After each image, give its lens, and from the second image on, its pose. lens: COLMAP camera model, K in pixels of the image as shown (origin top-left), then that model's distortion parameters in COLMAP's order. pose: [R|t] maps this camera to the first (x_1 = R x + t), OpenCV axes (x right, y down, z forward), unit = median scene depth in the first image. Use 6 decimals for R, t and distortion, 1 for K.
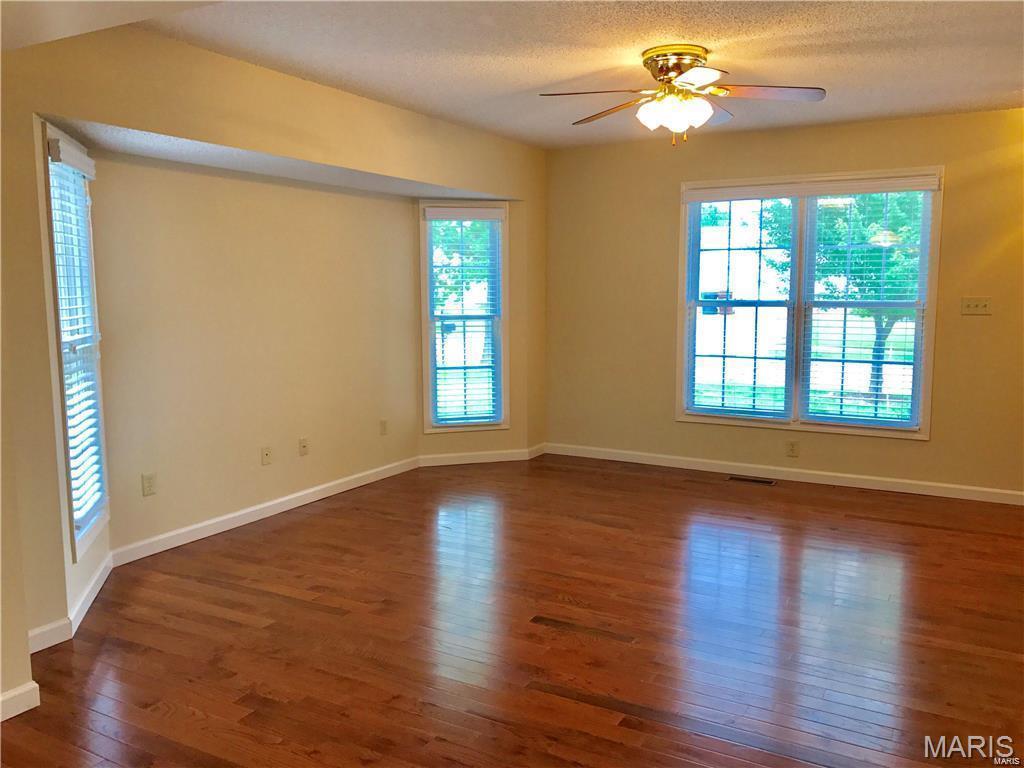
lens RADIAL K [[849.2, 0, 510.5], [0, 849.2, 381.2], [0, 0, 1]] dist [0.027933, -0.008570]
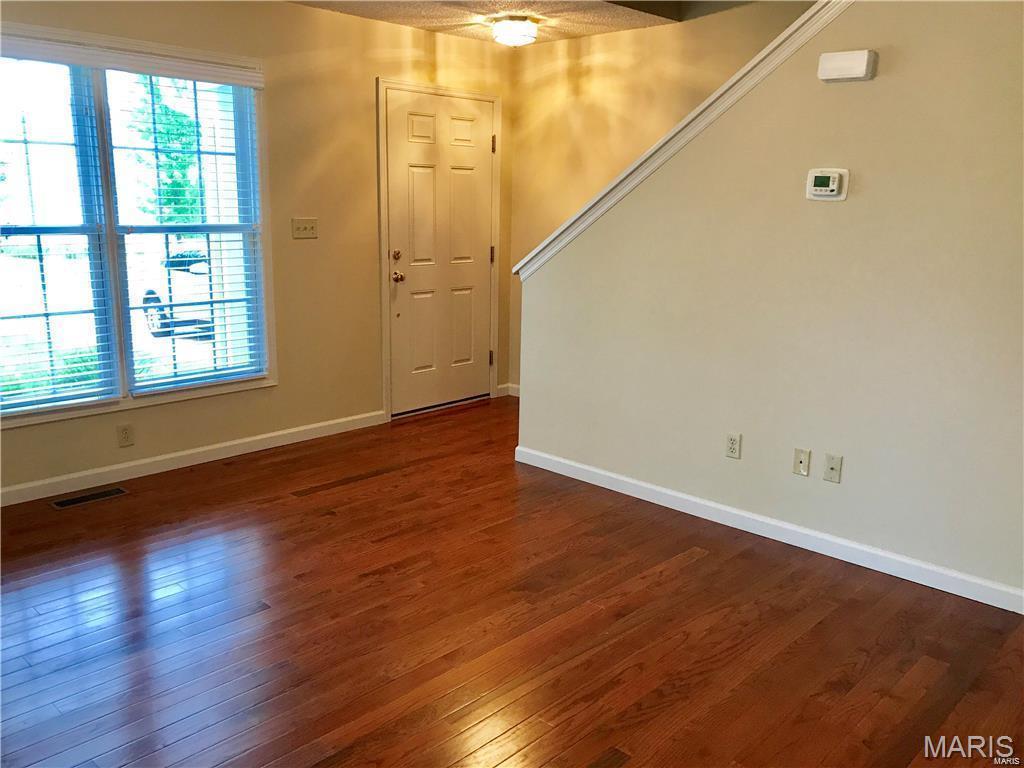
lens RADIAL K [[849.2, 0, 497.0], [0, 849.2, 366.3], [0, 0, 1]] dist [0.027933, -0.008570]
pose [[0.257999, -0.173902, 0.950366, -0.282899], [0.098992, 0.983249, 0.153045, -0.061714], [-0.961060, 0.054593, 0.270892, 0.565963]]
